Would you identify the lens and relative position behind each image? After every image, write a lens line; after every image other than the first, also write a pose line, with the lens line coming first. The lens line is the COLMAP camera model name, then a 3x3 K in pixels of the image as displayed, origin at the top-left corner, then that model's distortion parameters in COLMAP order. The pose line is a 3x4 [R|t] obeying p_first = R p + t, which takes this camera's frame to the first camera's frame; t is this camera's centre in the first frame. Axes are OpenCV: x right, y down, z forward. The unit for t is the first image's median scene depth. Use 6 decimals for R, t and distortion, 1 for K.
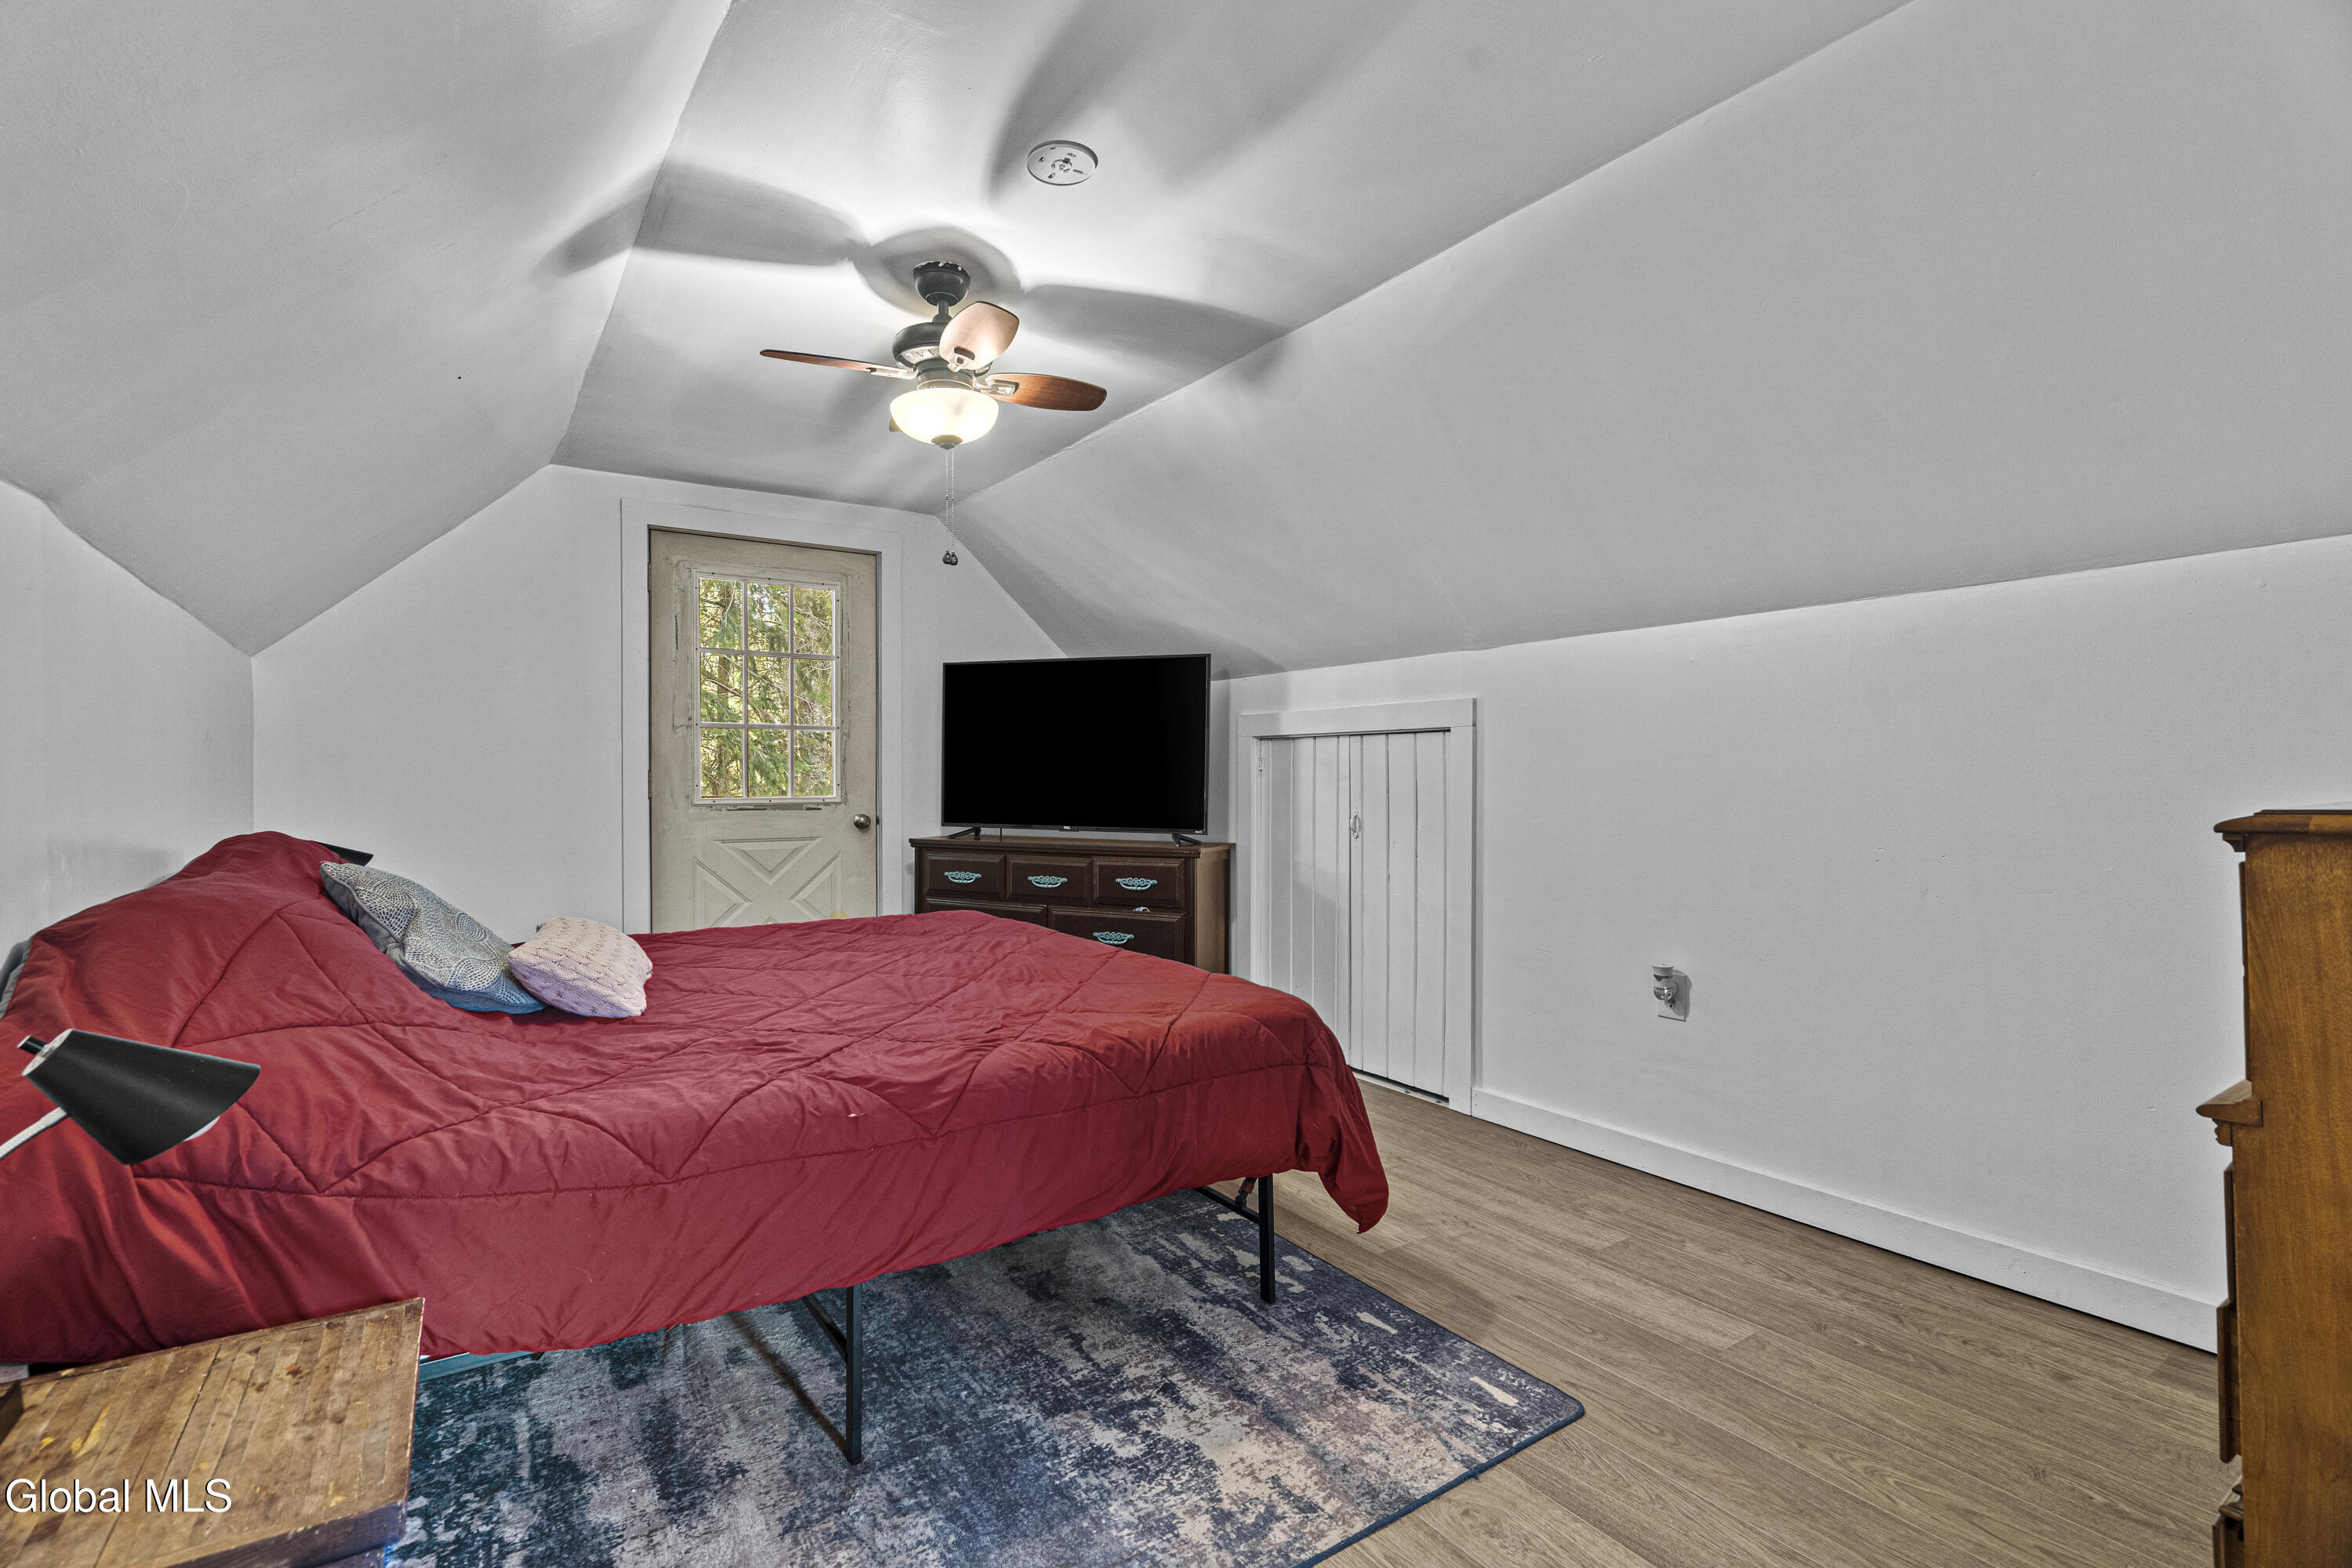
lens RADIAL K [[1115.7, 0, 1182.8], [0, 1115.7, 745.2], [0, 0, 1]] dist [-0.001625, 0.000072]
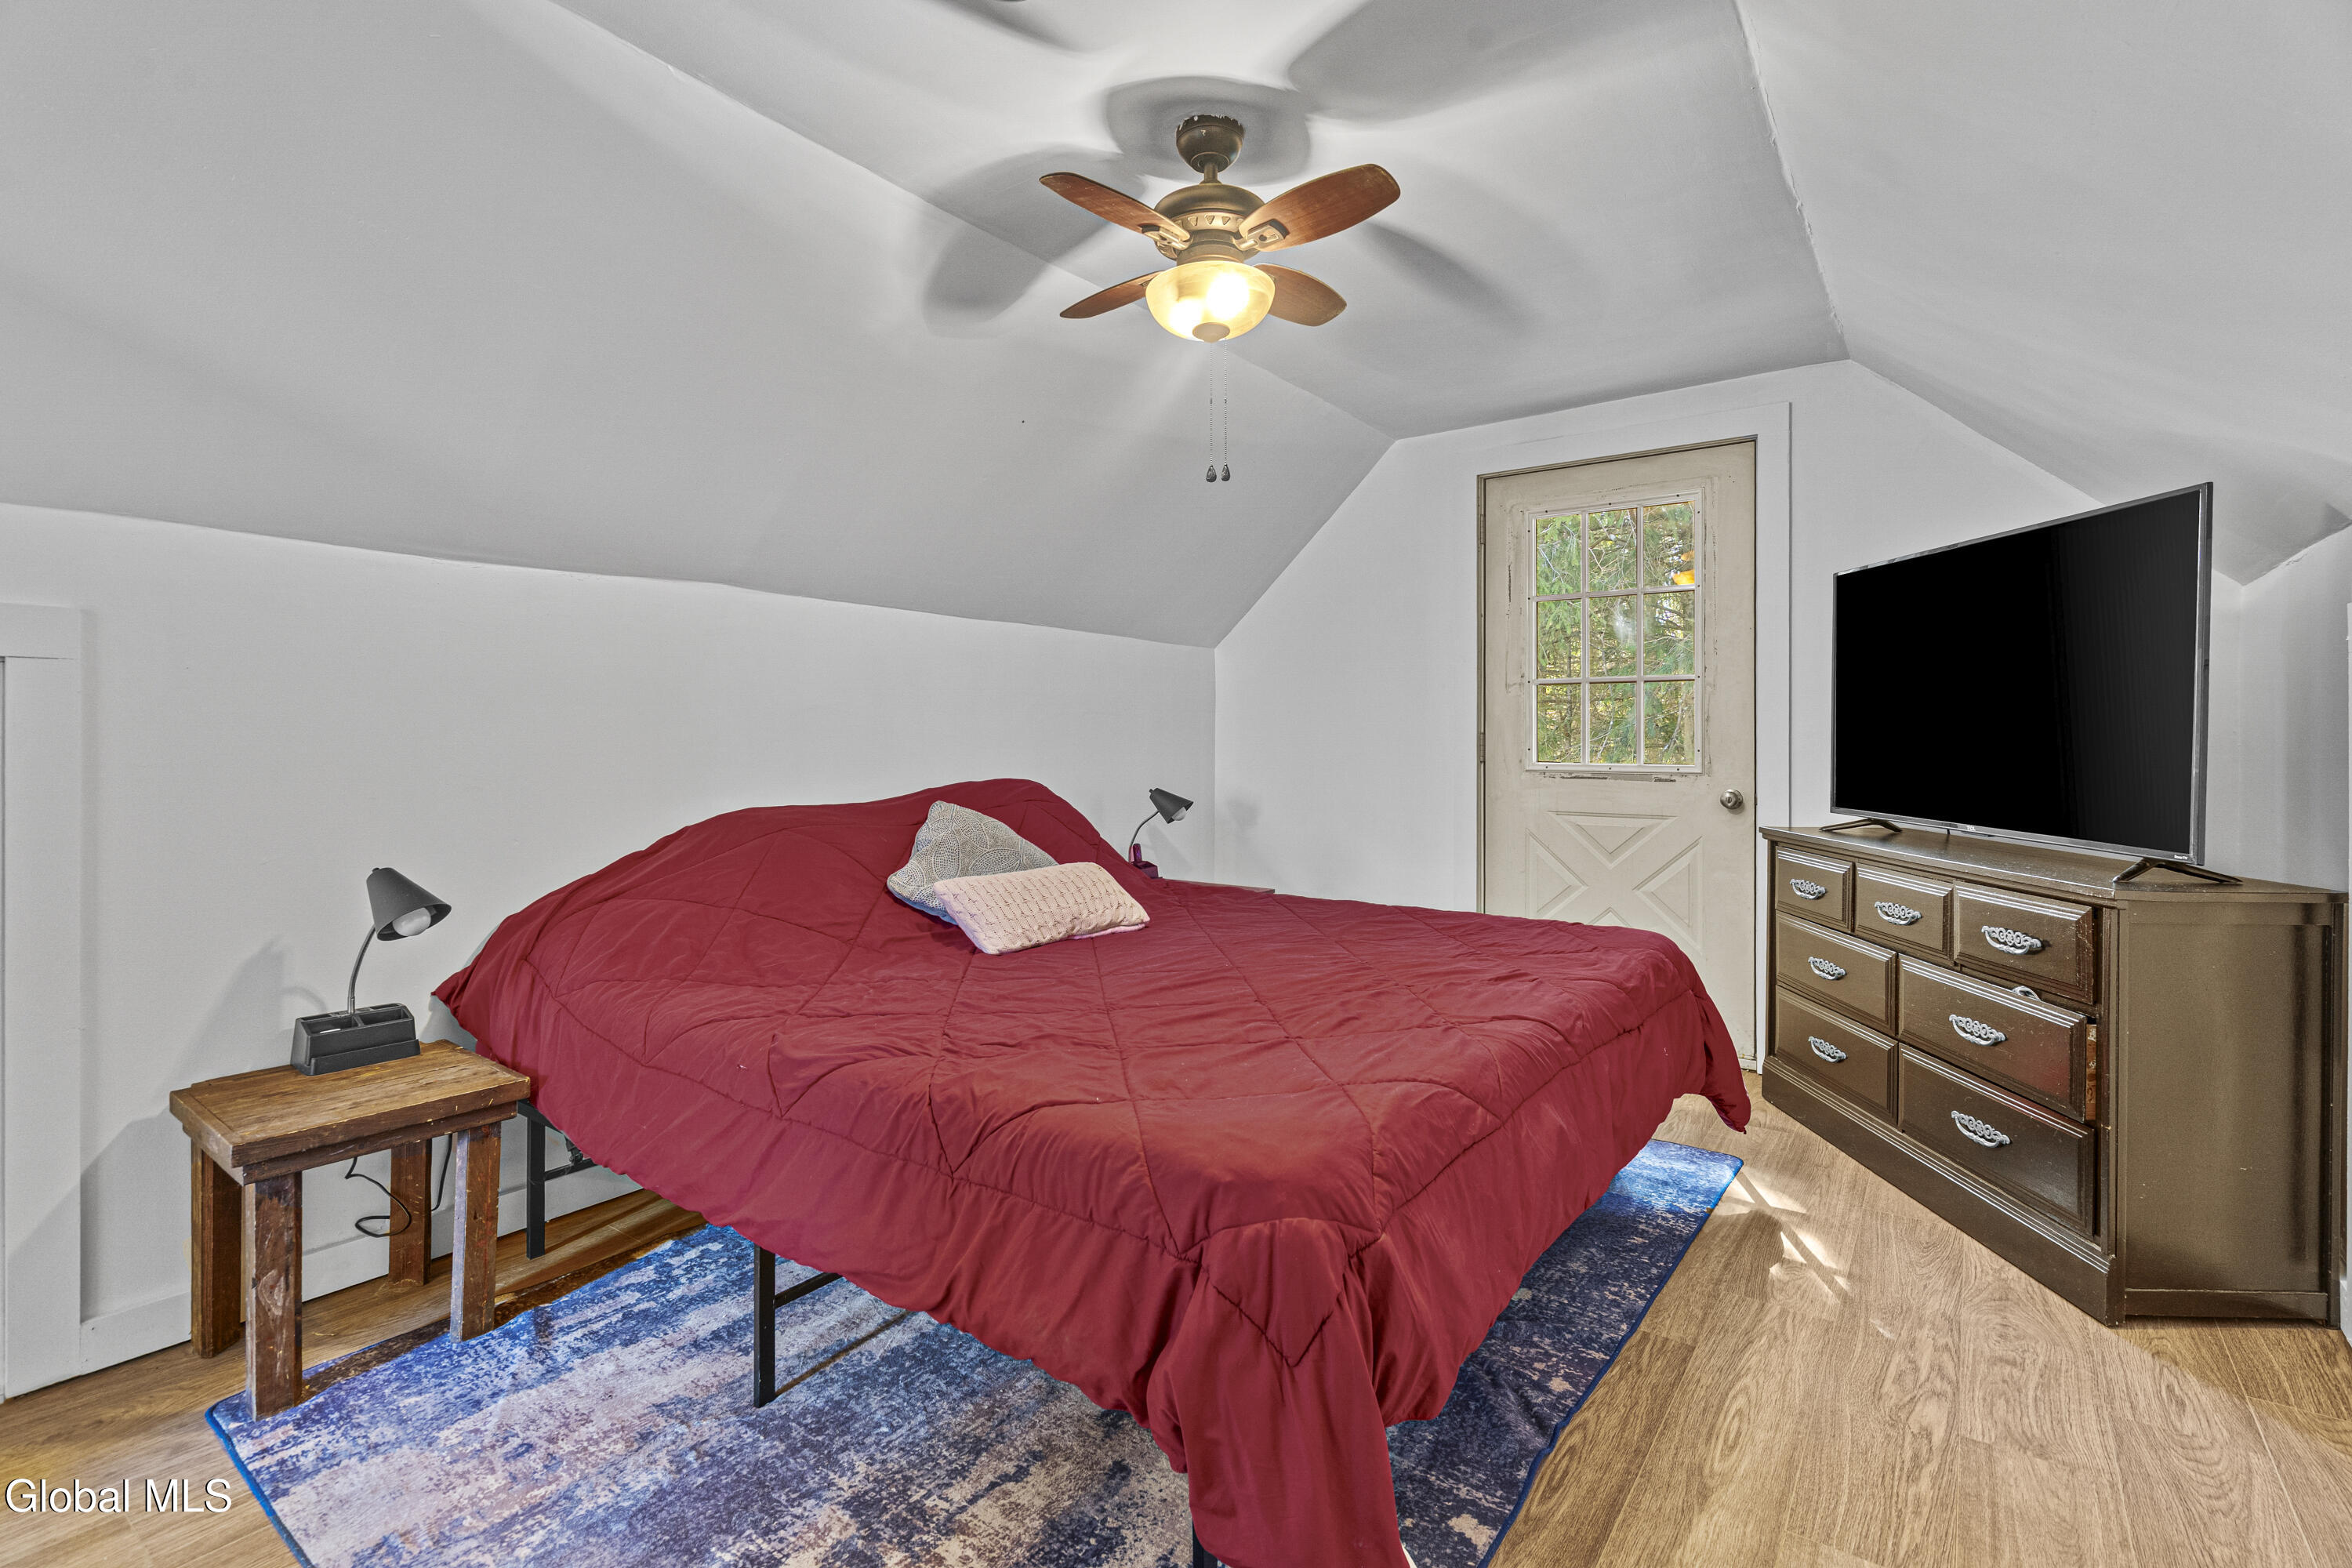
lens RADIAL K [[1075.8, 0, 1028.4], [0, 1075.8, 718.5], [0, 0, 1]] dist [-0.003543, -0.000197]
pose [[0.307400, -0.013838, -0.951480, 0.288557], [0.022565, 0.999719, -0.007249, 0.008889], [0.951313, -0.019242, 0.307625, 0.371037]]
